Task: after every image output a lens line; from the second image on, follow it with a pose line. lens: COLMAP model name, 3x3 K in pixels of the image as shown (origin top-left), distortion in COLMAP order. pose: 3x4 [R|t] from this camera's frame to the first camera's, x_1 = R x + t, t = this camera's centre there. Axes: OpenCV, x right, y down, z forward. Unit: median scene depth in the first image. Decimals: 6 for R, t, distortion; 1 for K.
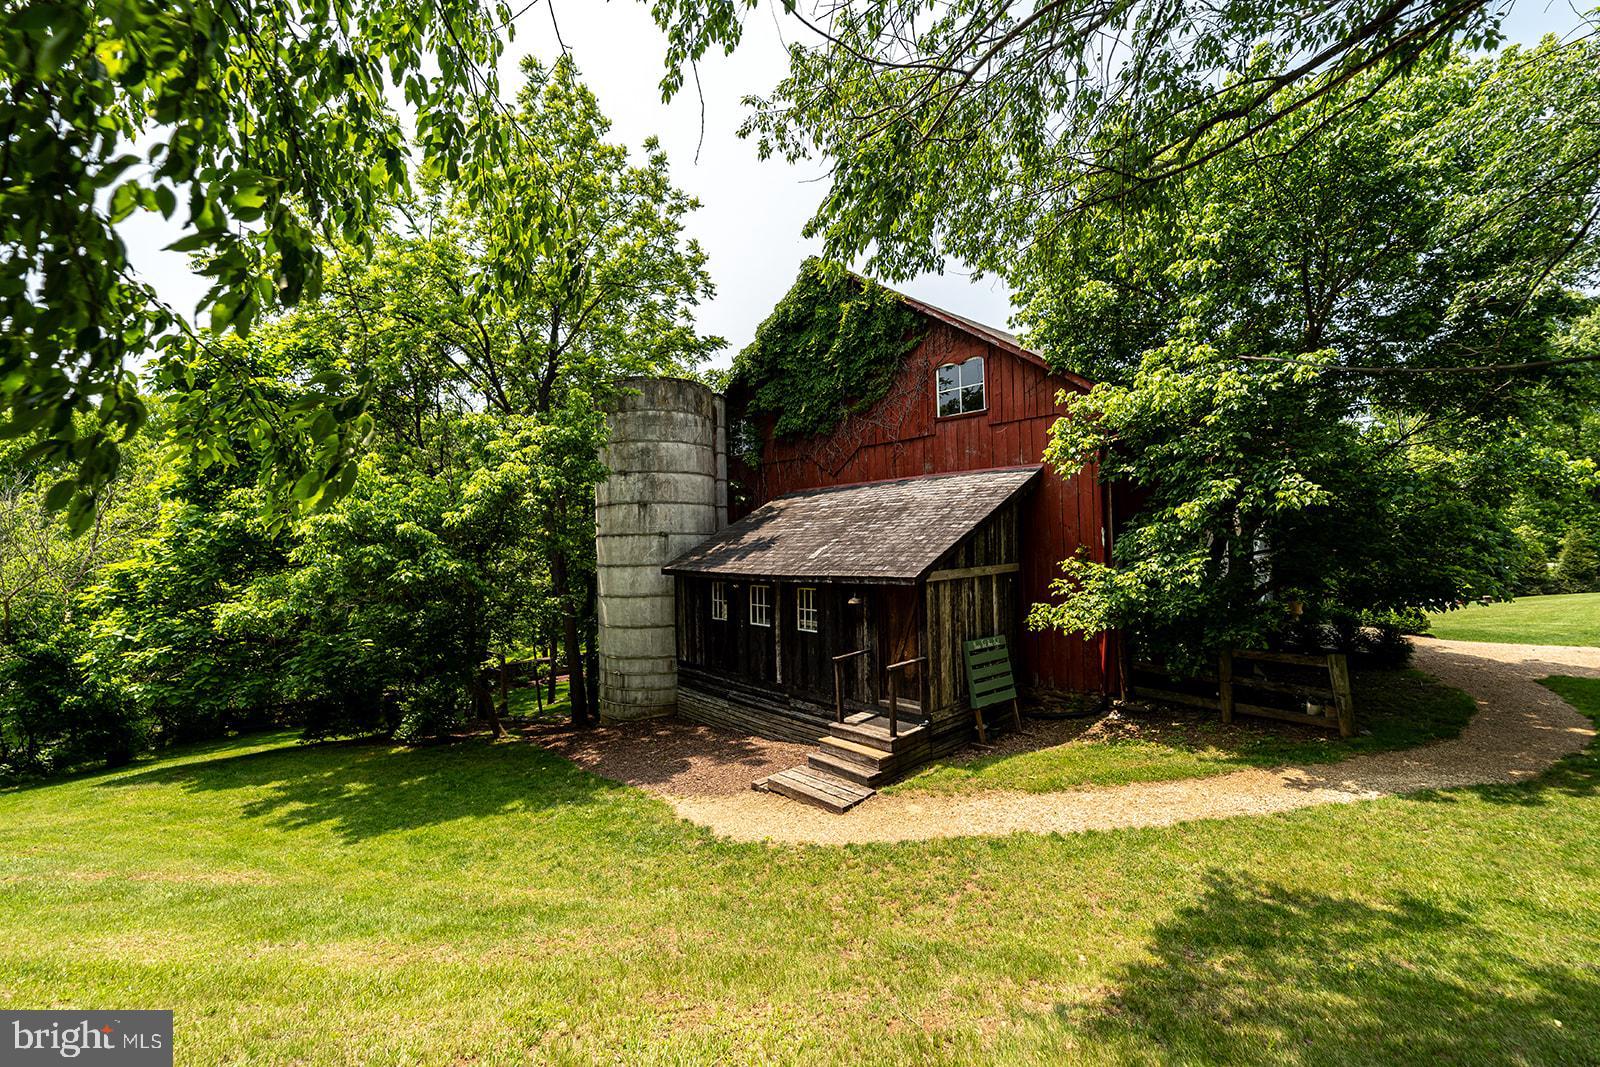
lens RADIAL K [[640.3, 0, 792.4], [0, 640.3, 532.7], [0, 0, 1]] dist [0.001785, -0.000659]
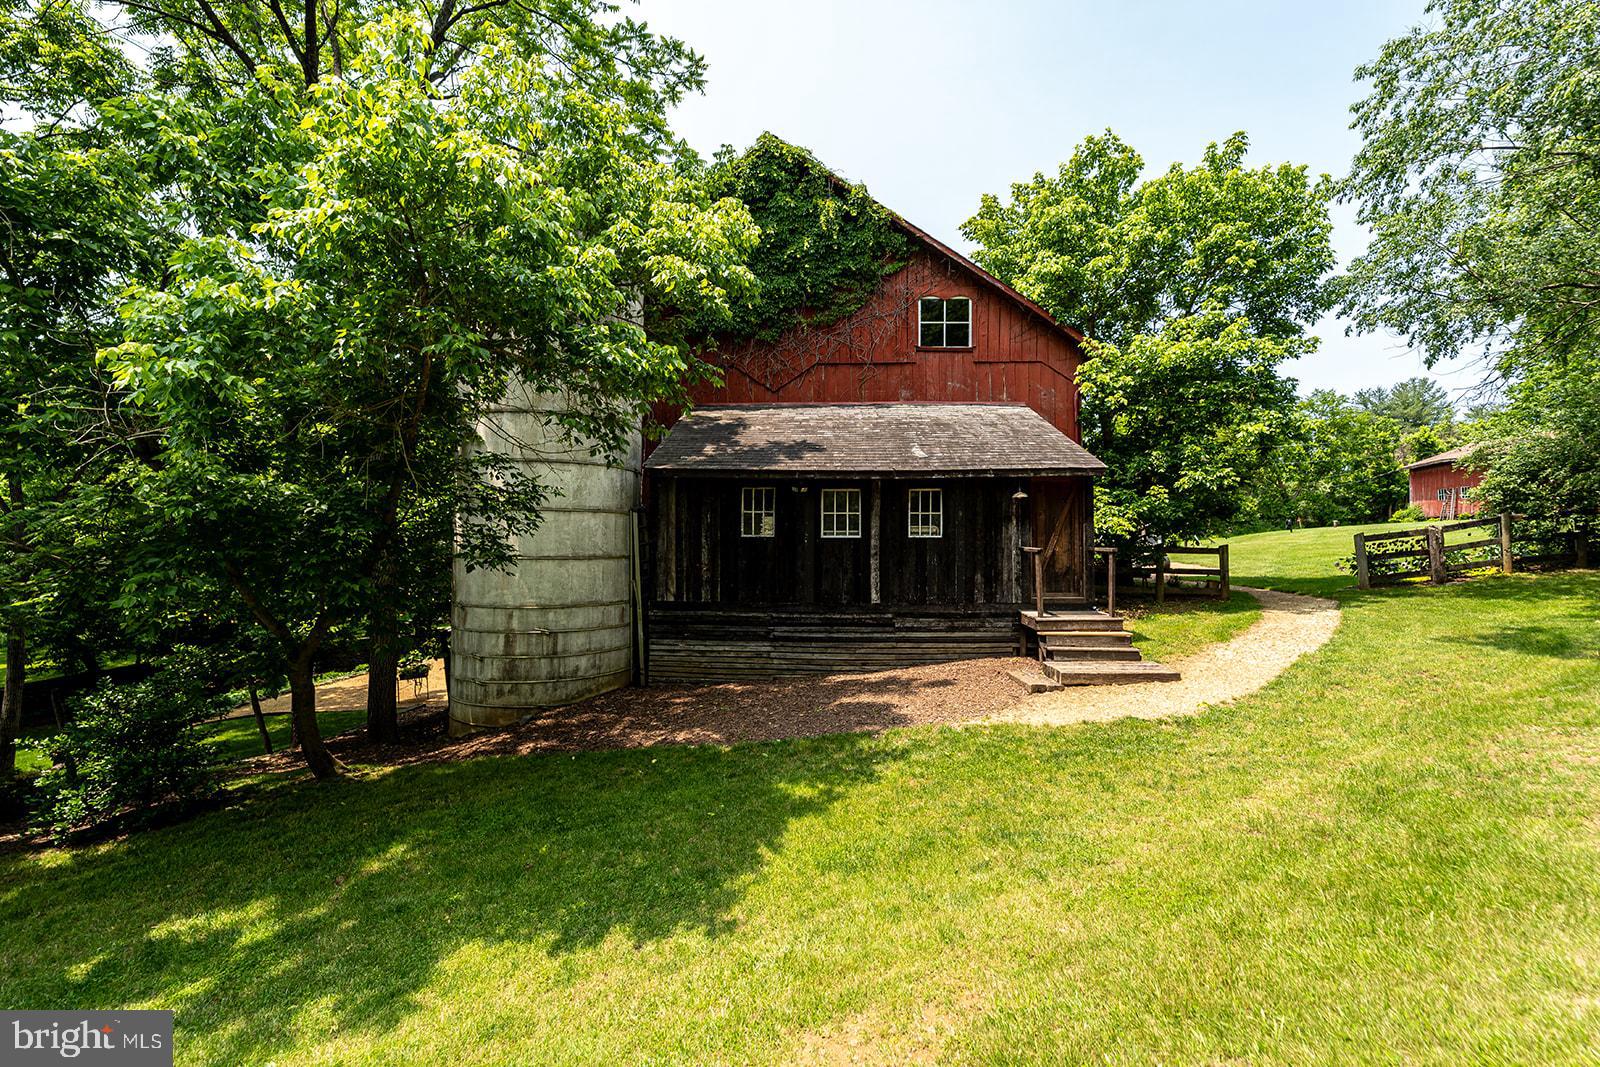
lens RADIAL K [[640.3, 0, 792.4], [0, 640.3, 532.7], [0, 0, 1]] dist [0.001785, -0.000659]
pose [[0.692507, 0.043254, 0.720113, -0.677533], [-0.025619, 0.999046, -0.035372, 0.167777], [-0.720956, 0.006047, 0.692954, 0.474193]]
